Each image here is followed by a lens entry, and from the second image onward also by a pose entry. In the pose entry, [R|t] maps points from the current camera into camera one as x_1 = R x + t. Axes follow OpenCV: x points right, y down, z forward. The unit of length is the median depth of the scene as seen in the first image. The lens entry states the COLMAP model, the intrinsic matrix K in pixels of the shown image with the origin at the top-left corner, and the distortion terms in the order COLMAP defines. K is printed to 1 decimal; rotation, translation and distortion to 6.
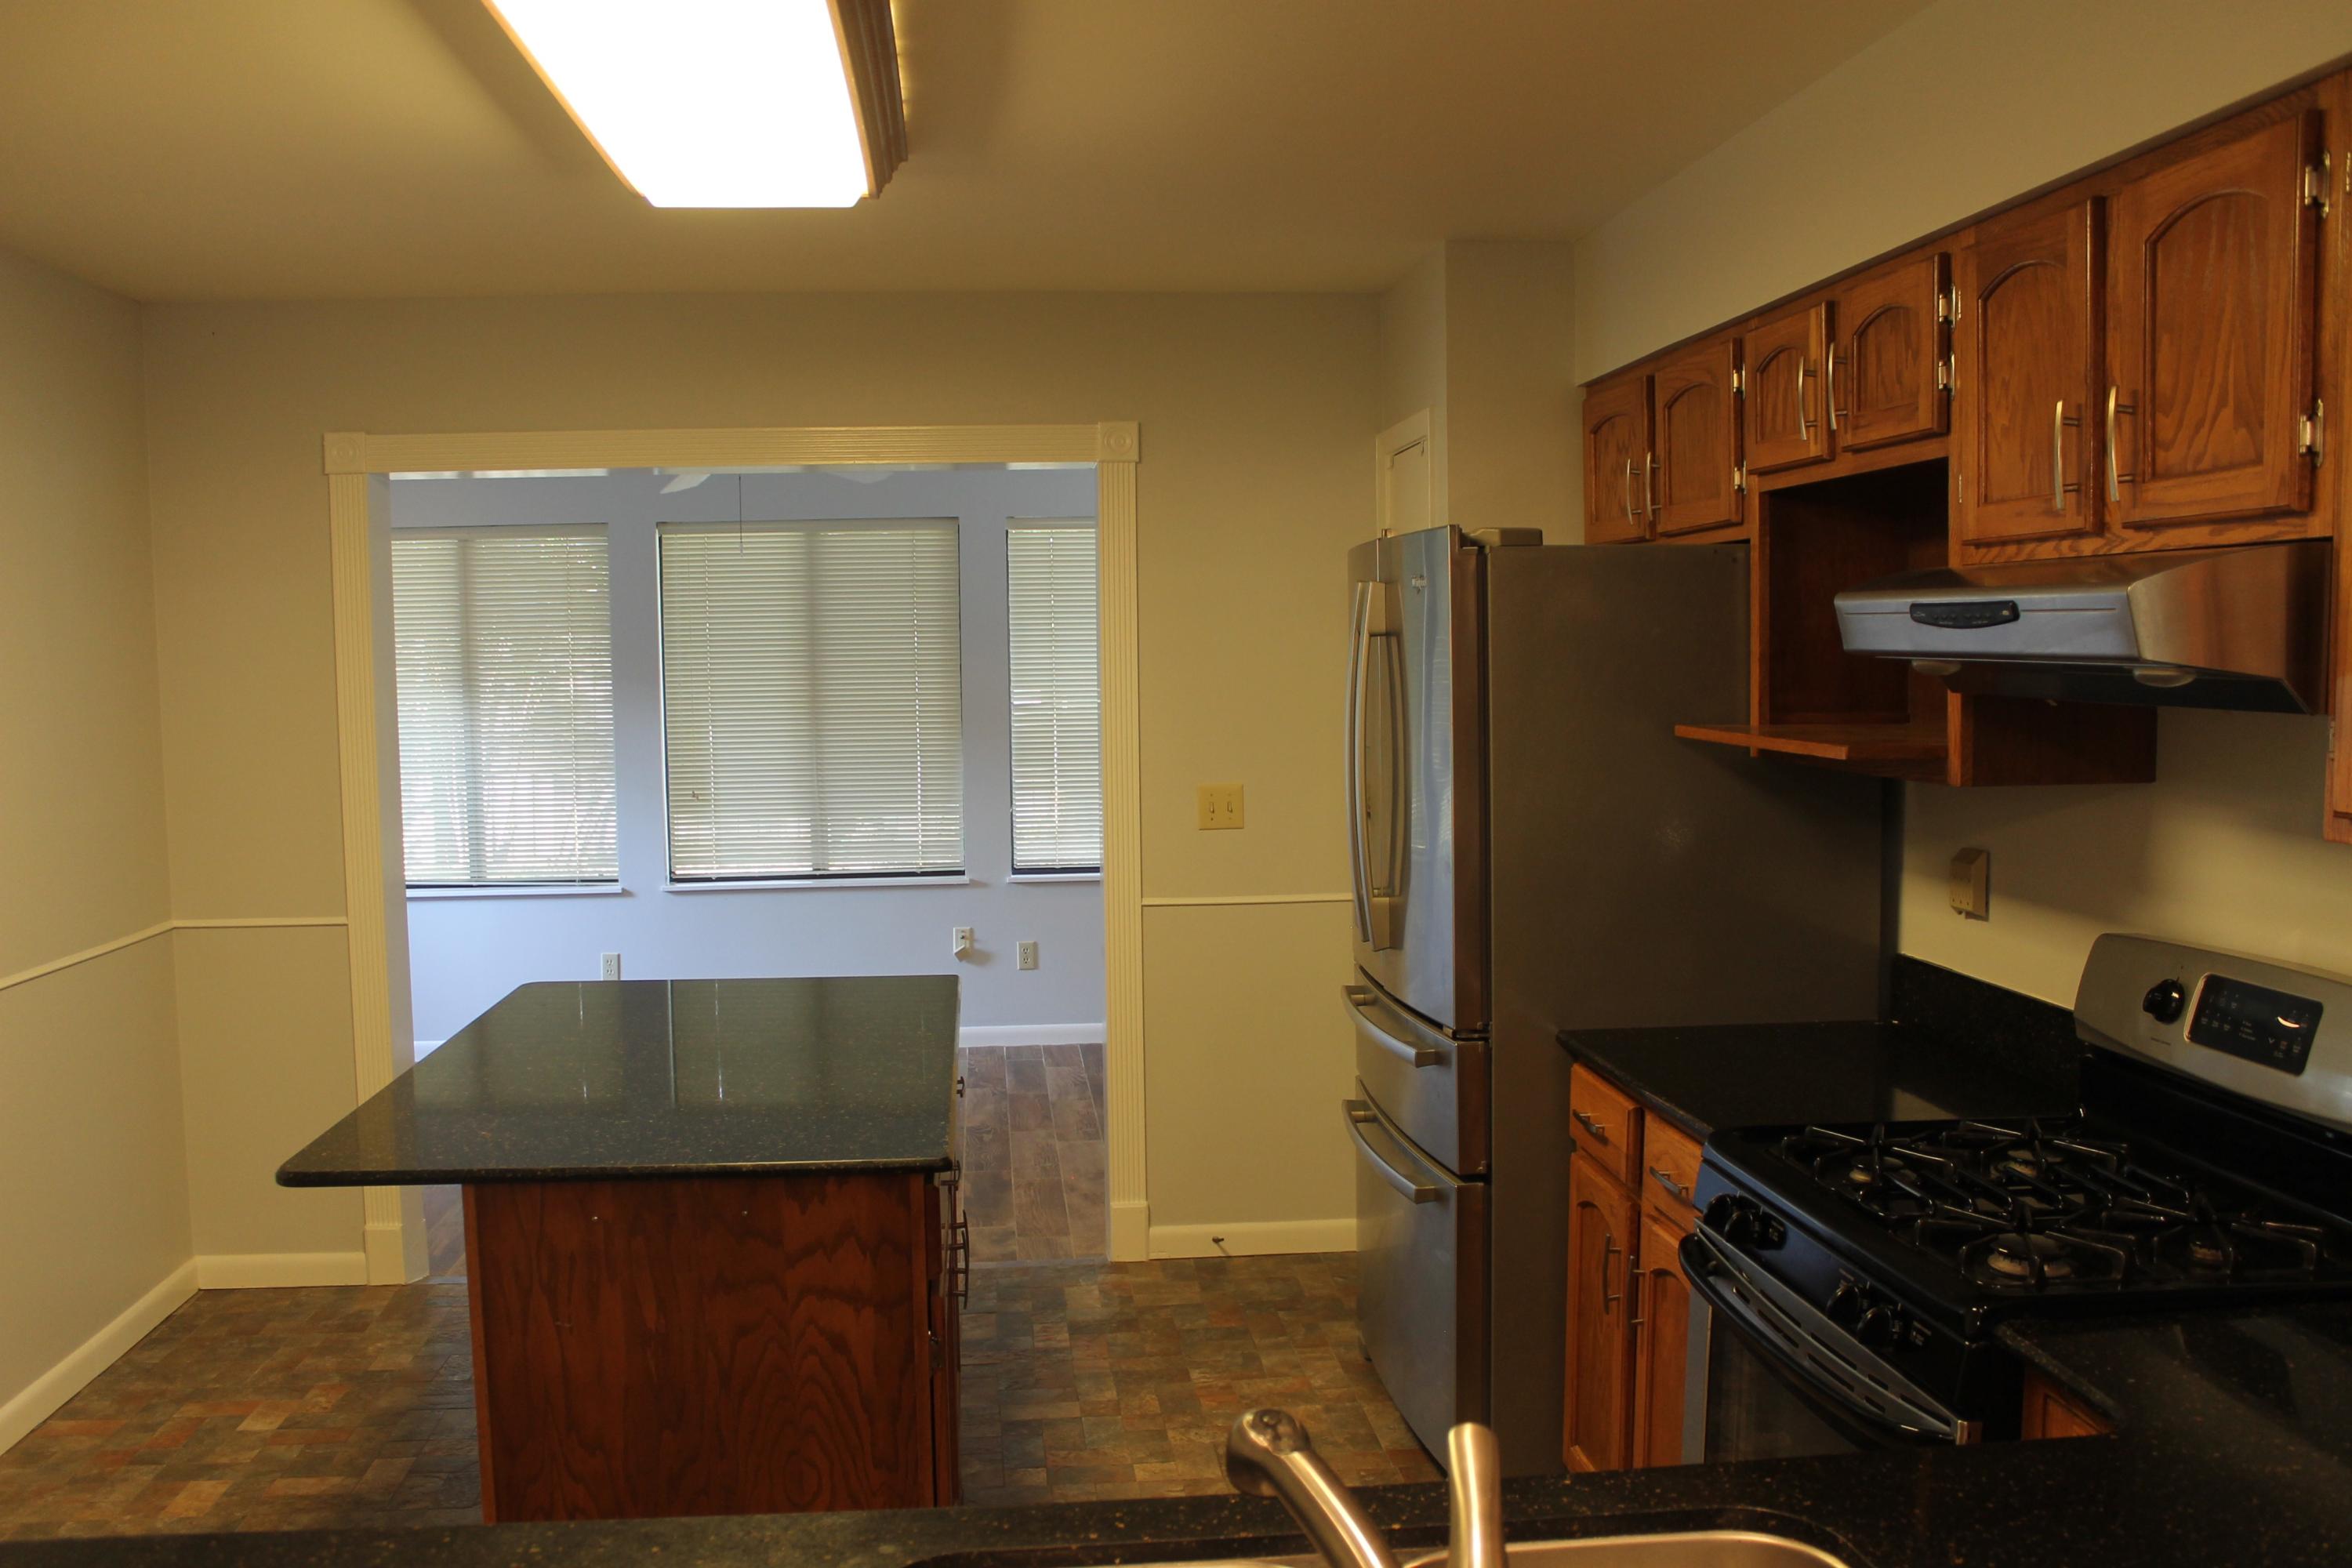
lens RADIAL K [[1997.7, 0, 1189.3], [0, 1997.7, 806.1], [0, 0, 1]] dist [-0.166397, 0.150735]
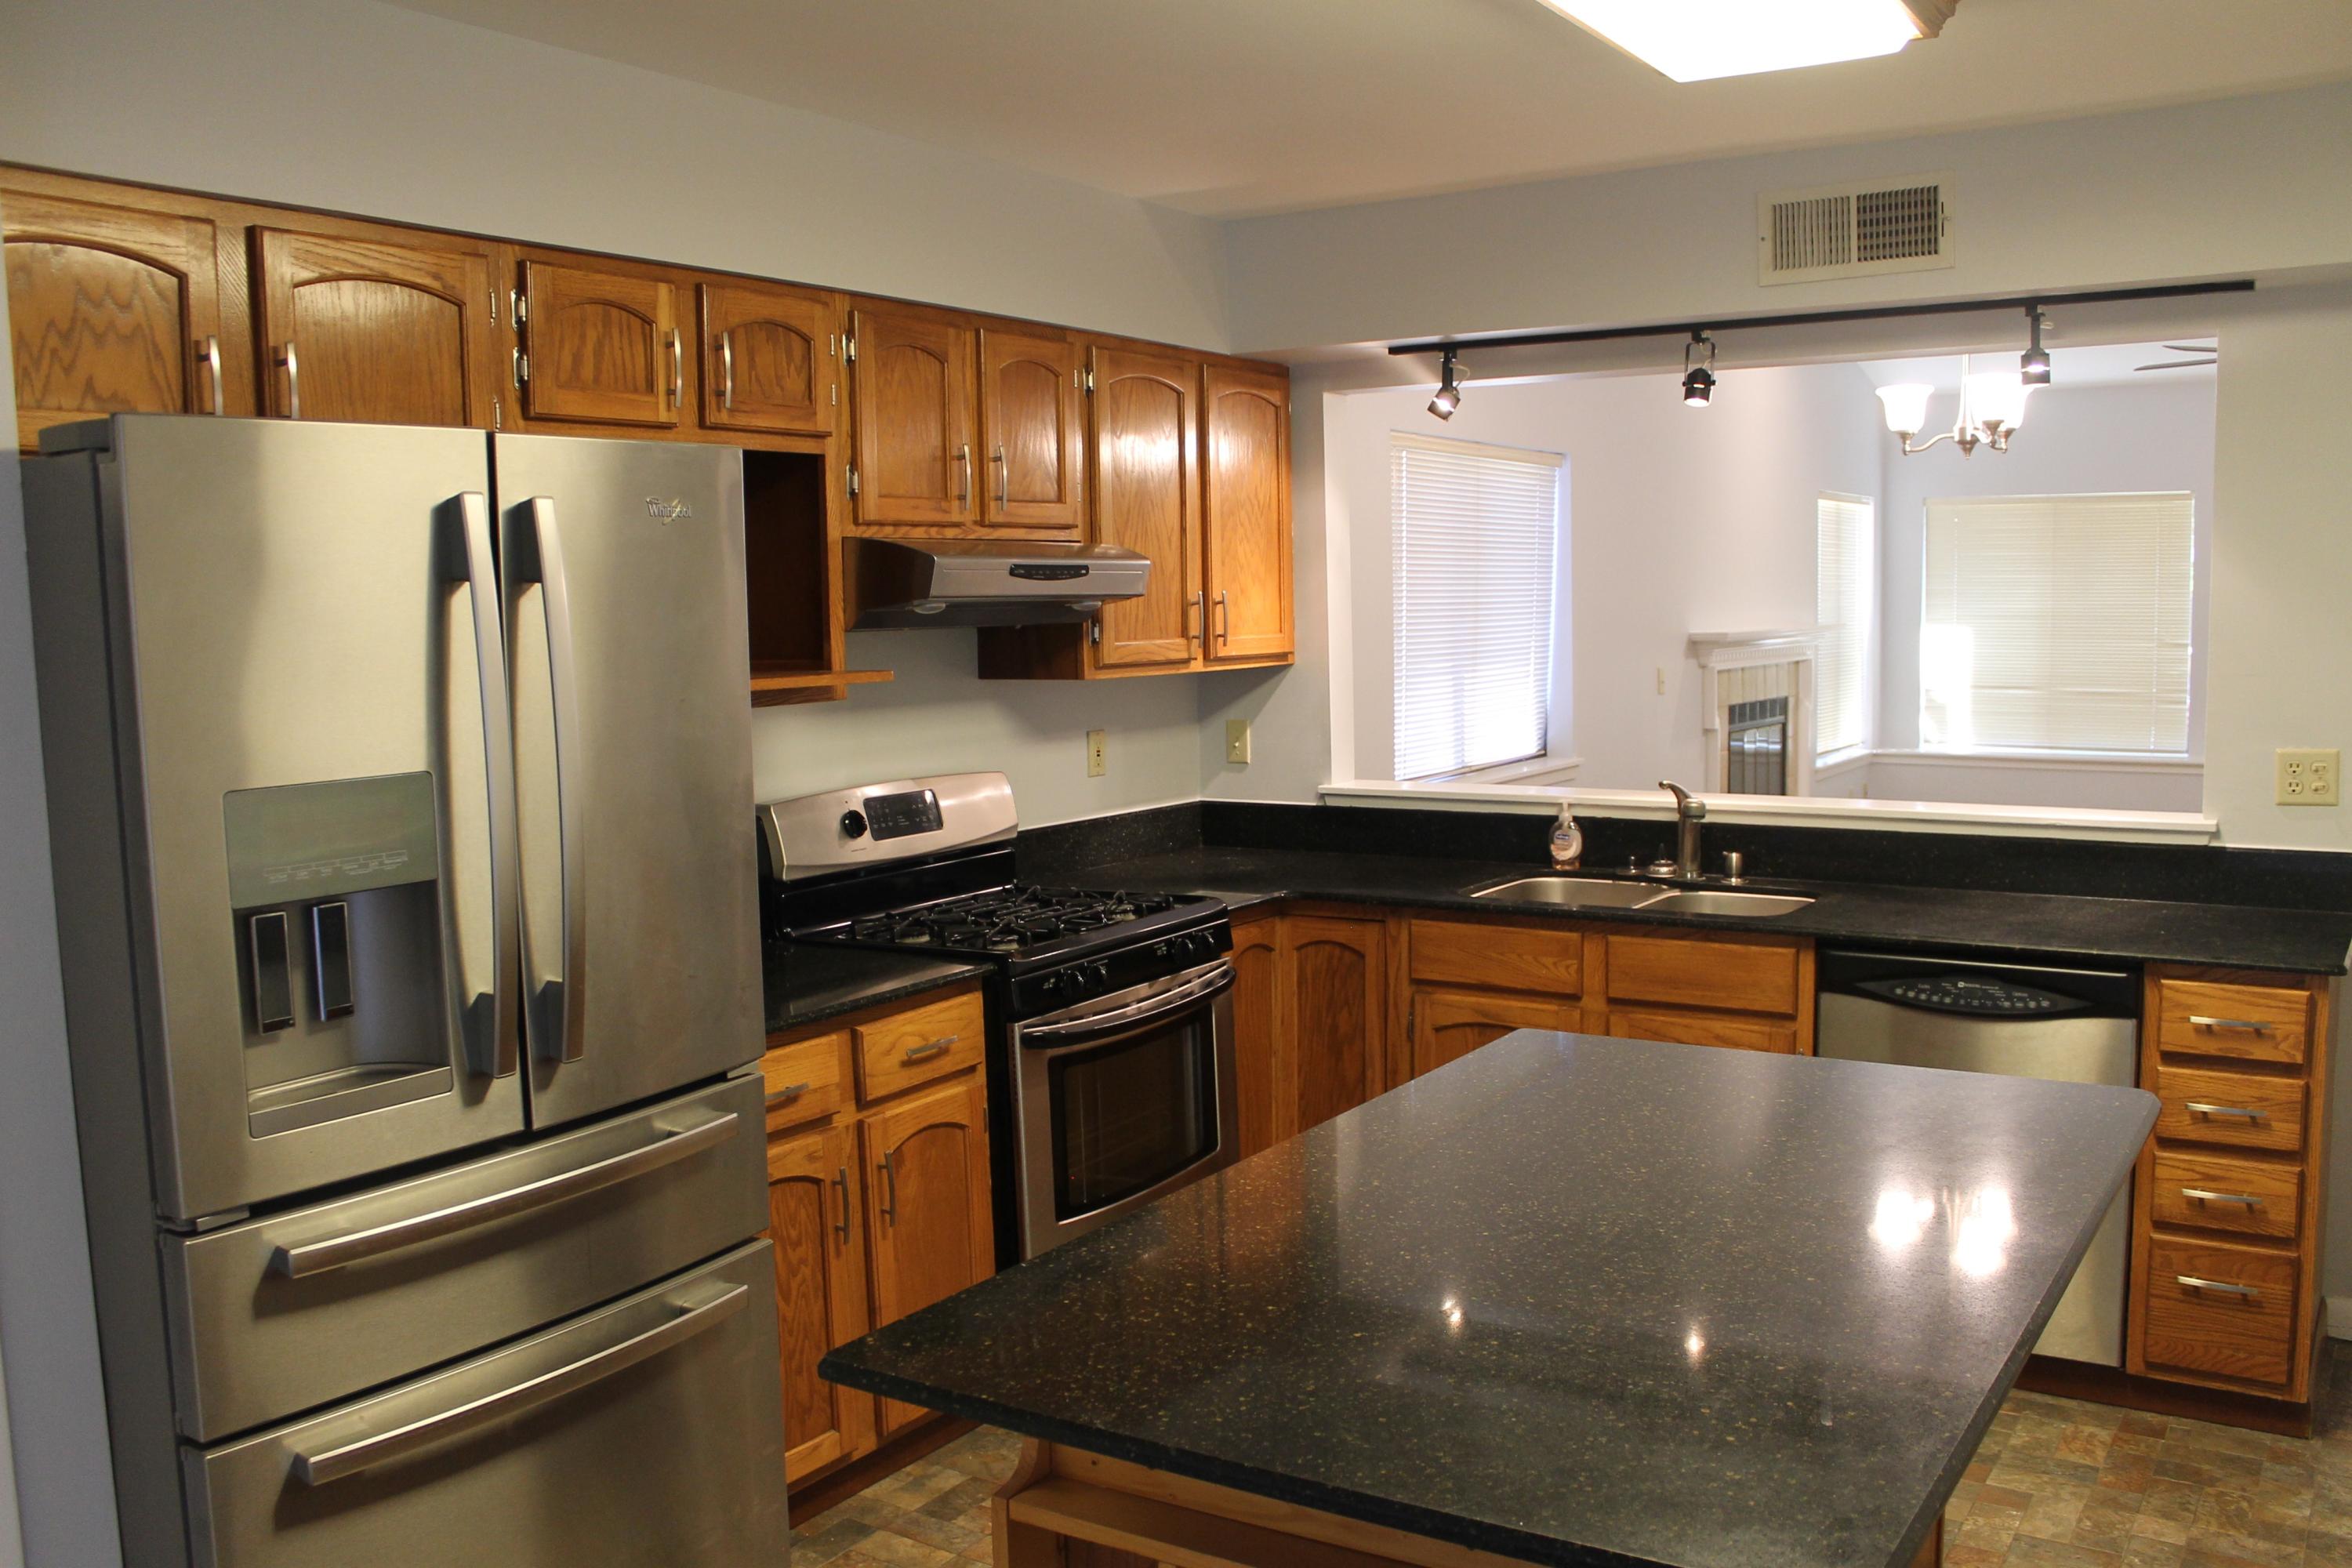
lens RADIAL K [[1995.3, 0, 1211.0], [0, 1995.3, 790.0], [0, 0, 1]] dist [-0.178420, 0.152201]
pose [[-0.776988, -0.038531, 0.628336, -0.745097], [0.075994, 0.985085, 0.154380, -0.155620], [-0.624912, 0.167701, -0.762470, 2.094764]]
